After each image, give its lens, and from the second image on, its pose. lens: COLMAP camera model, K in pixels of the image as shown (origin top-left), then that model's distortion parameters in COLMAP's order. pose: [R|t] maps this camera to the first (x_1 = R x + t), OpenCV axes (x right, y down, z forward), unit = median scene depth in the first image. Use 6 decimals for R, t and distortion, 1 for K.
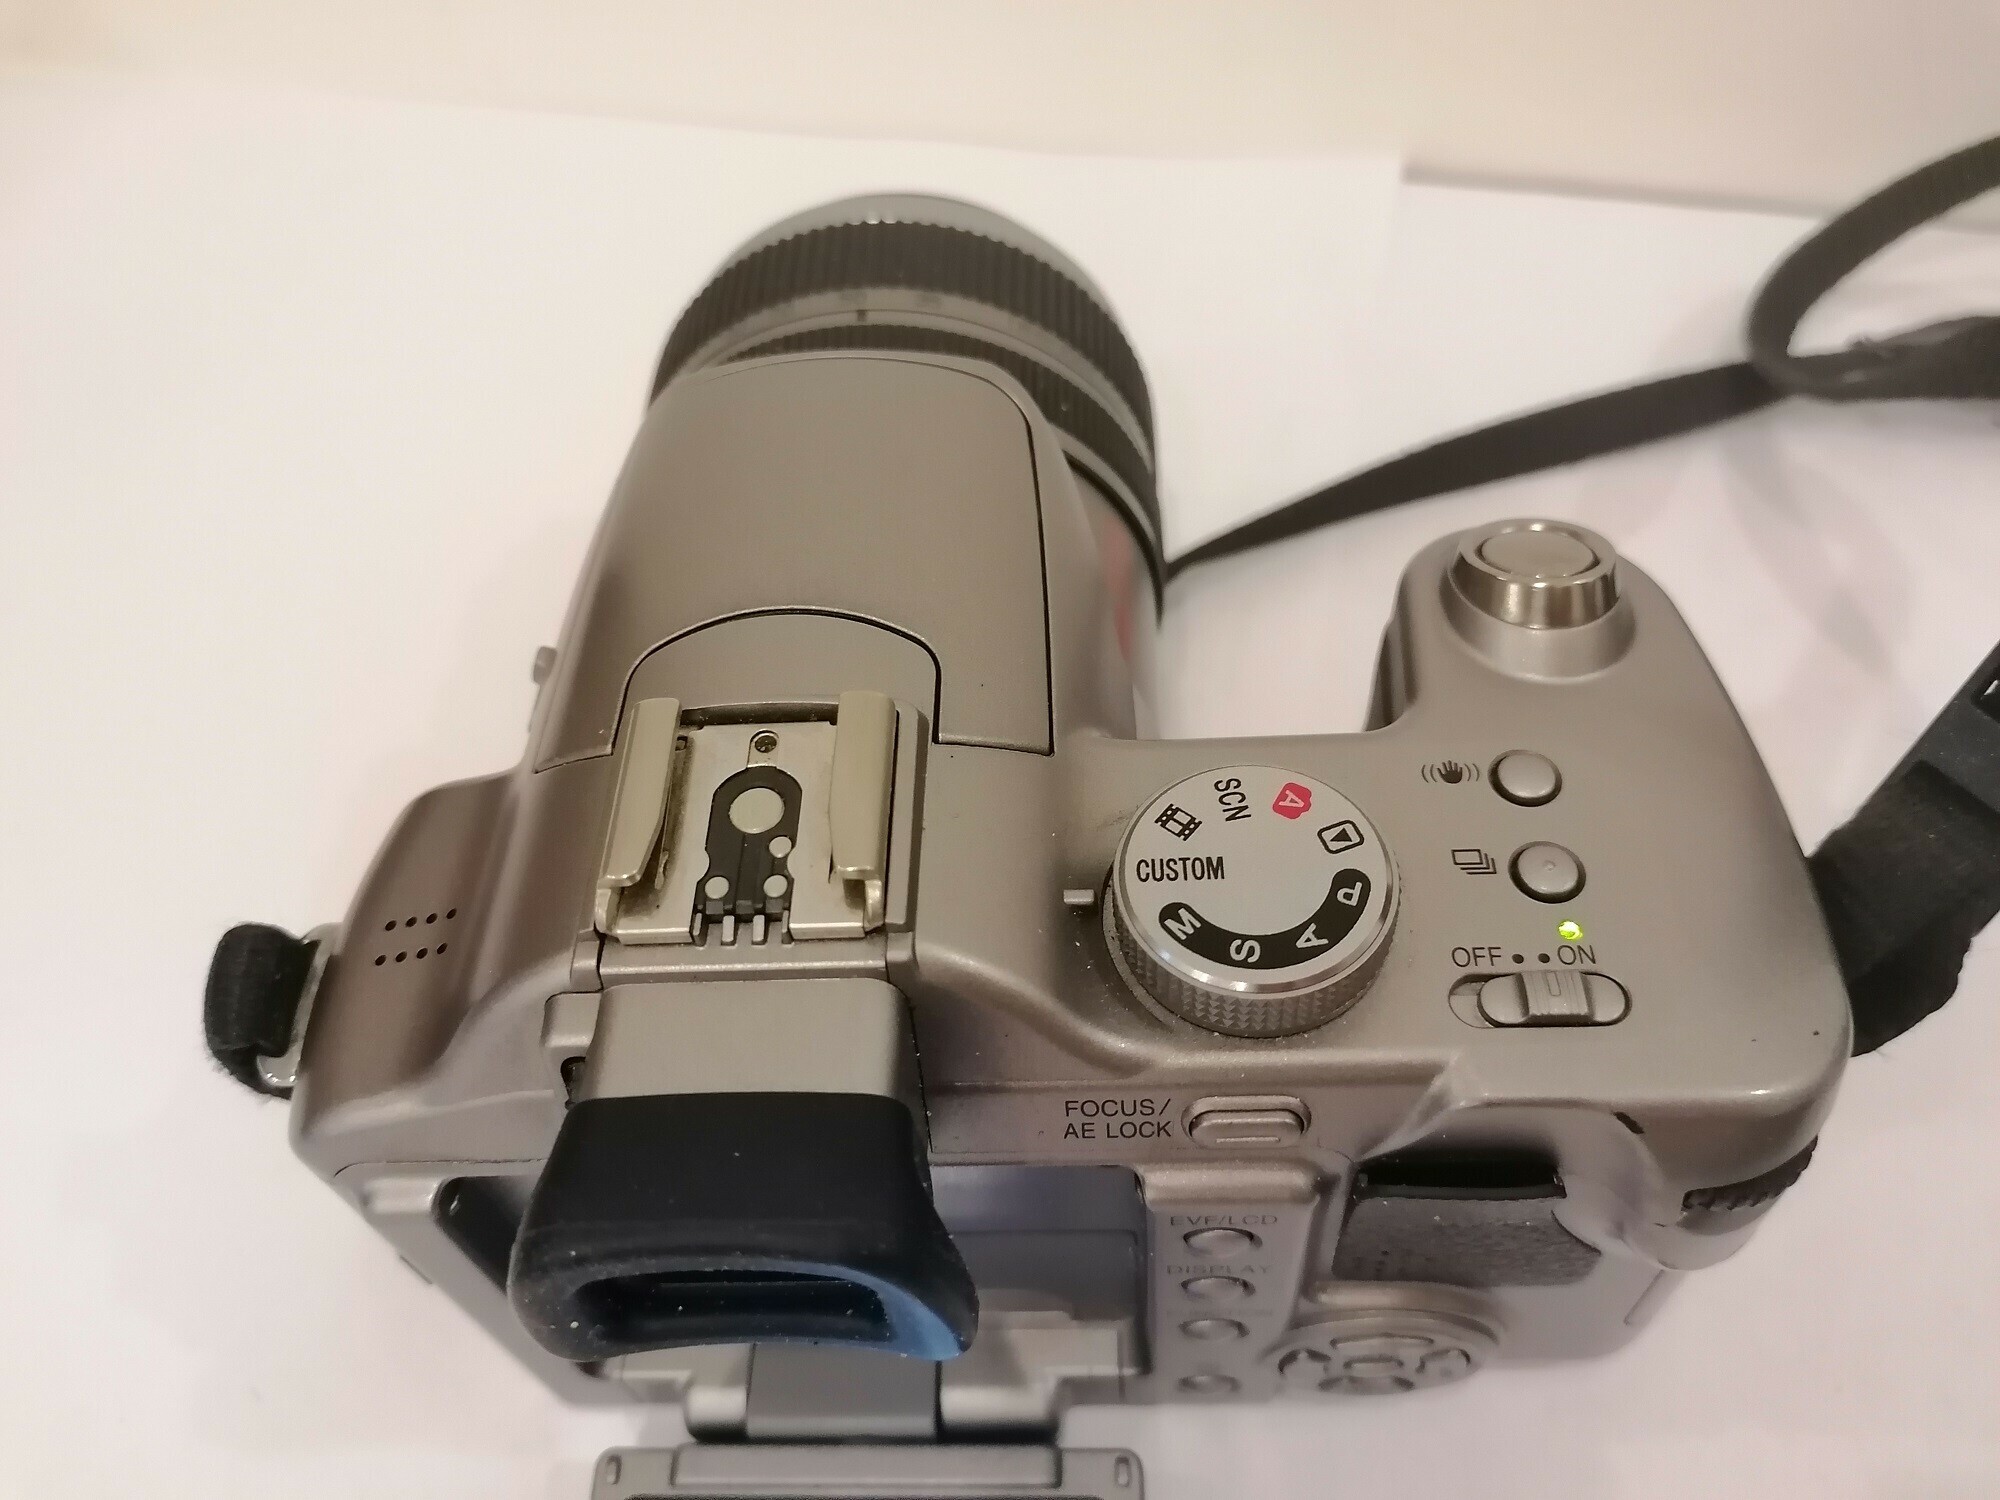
lens RADIAL K [[1522.0, 0, 1004.6], [0, 1522.0, 744.0], [0, 0, 1]] dist [0.025255, -0.033907]
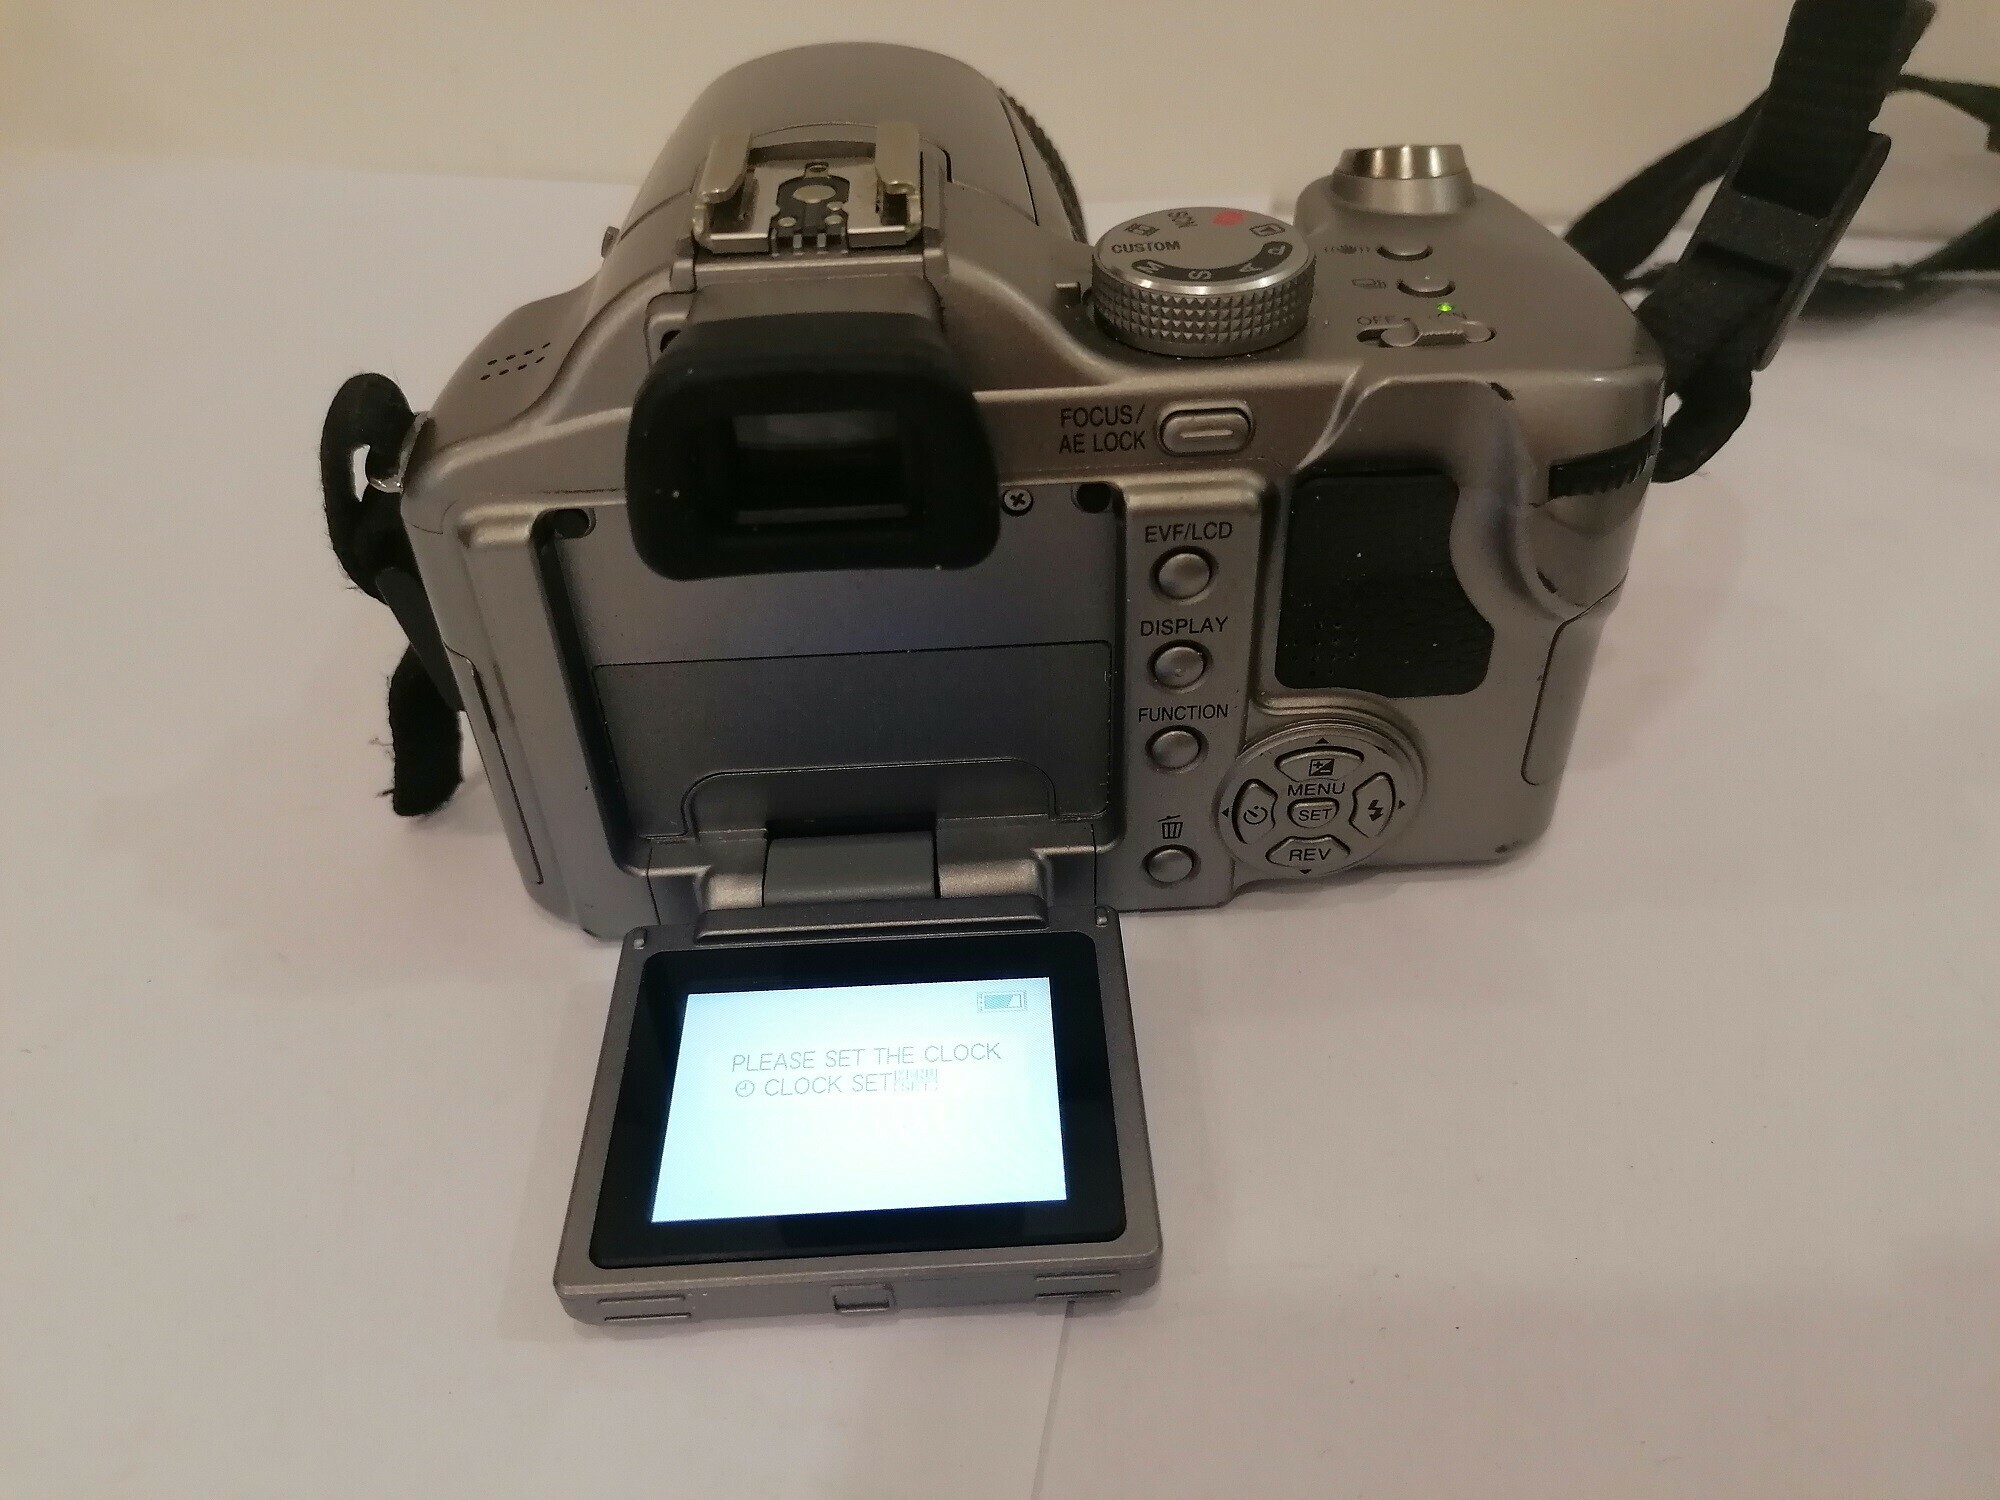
lens RADIAL K [[1522.0, 0, 993.0], [0, 1522.0, 756.5], [0, 0, 1]] dist [0.025255, -0.033907]
pose [[0.997574, -0.001061, 0.069607, -0.102618], [0.016006, 0.976591, -0.214506, 0.775200], [-0.067751, 0.215100, 0.974239, -0.150043]]
